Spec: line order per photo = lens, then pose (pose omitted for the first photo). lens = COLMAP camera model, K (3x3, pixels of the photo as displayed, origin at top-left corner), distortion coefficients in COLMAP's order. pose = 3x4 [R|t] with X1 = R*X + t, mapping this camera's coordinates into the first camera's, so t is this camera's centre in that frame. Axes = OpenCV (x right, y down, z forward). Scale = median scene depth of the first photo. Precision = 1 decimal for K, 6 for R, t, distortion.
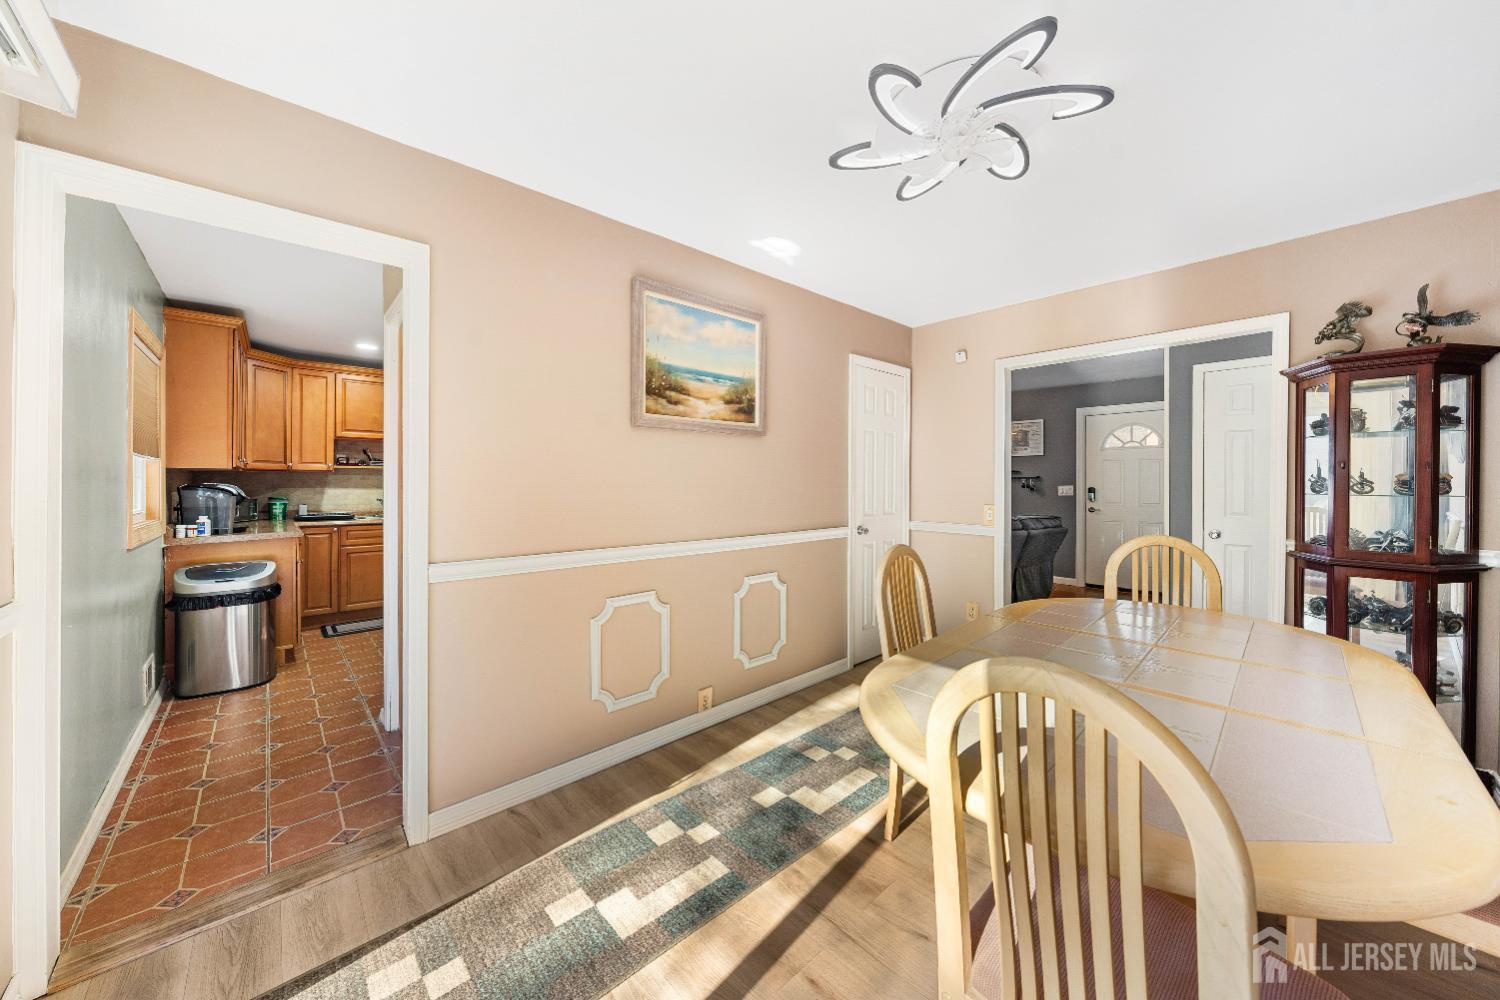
lens RADIAL K [[522.6, 0, 744.3], [0, 522.6, 492.2], [0, 0, 1]] dist [-0.024218, -0.000057]
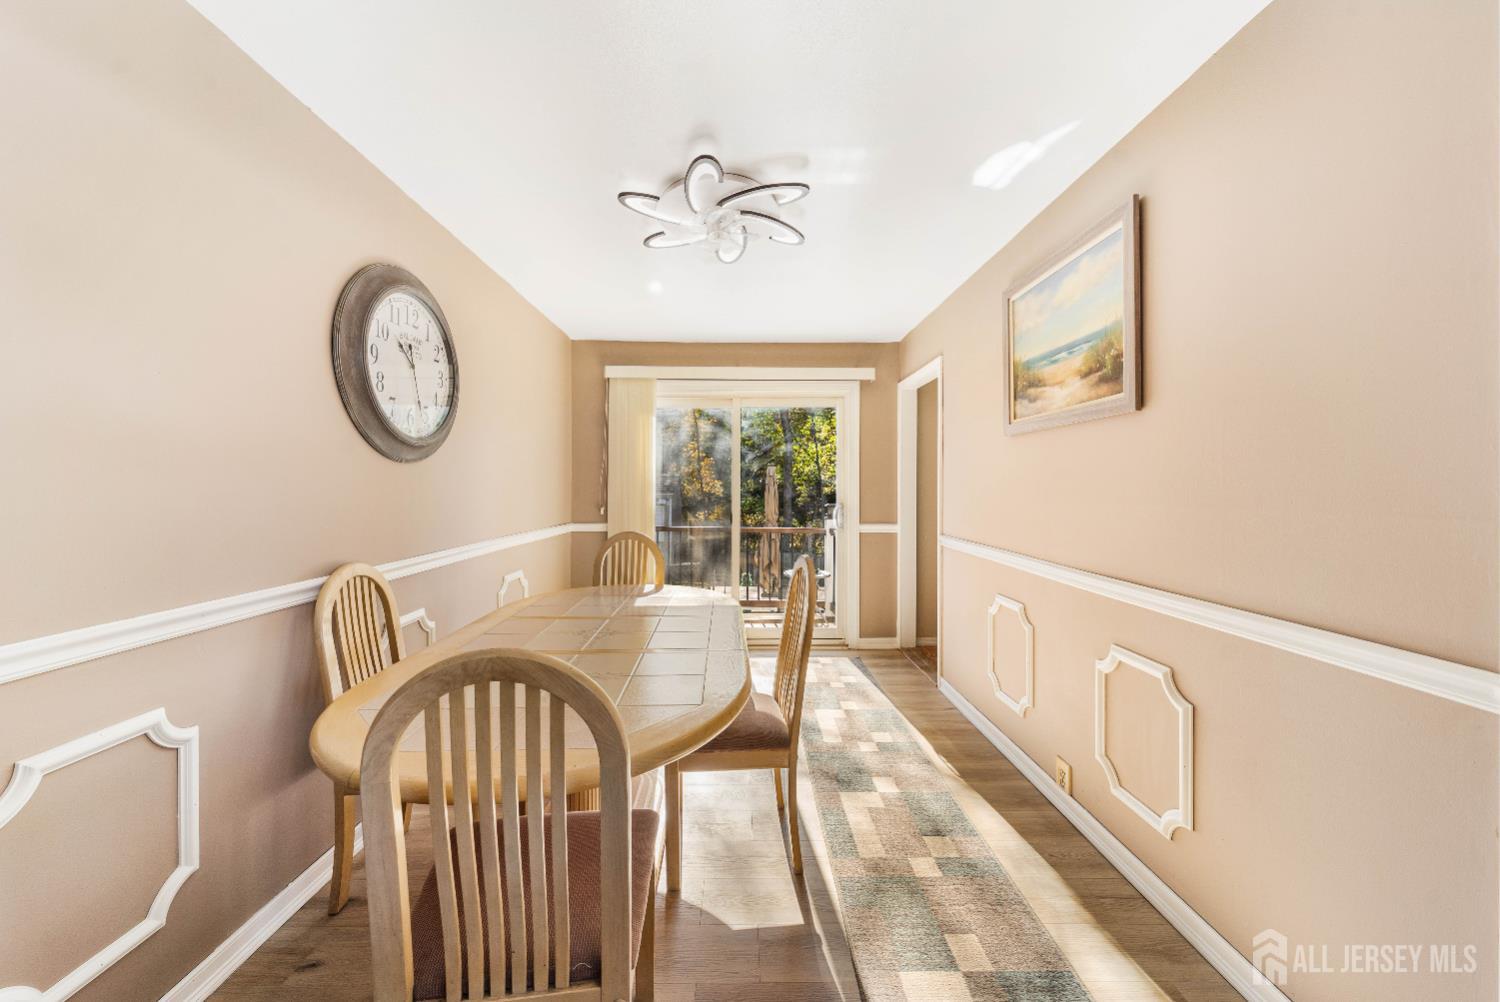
lens RADIAL K [[522.6, 0, 747.4], [0, 522.6, 488.1], [0, 0, 1]] dist [-0.024218, -0.000057]
pose [[-0.657938, 0.008807, -0.753020, 0.825388], [-0.010435, 0.999729, 0.020811, -0.034151], [0.753000, 0.021550, -0.657668, 1.182070]]
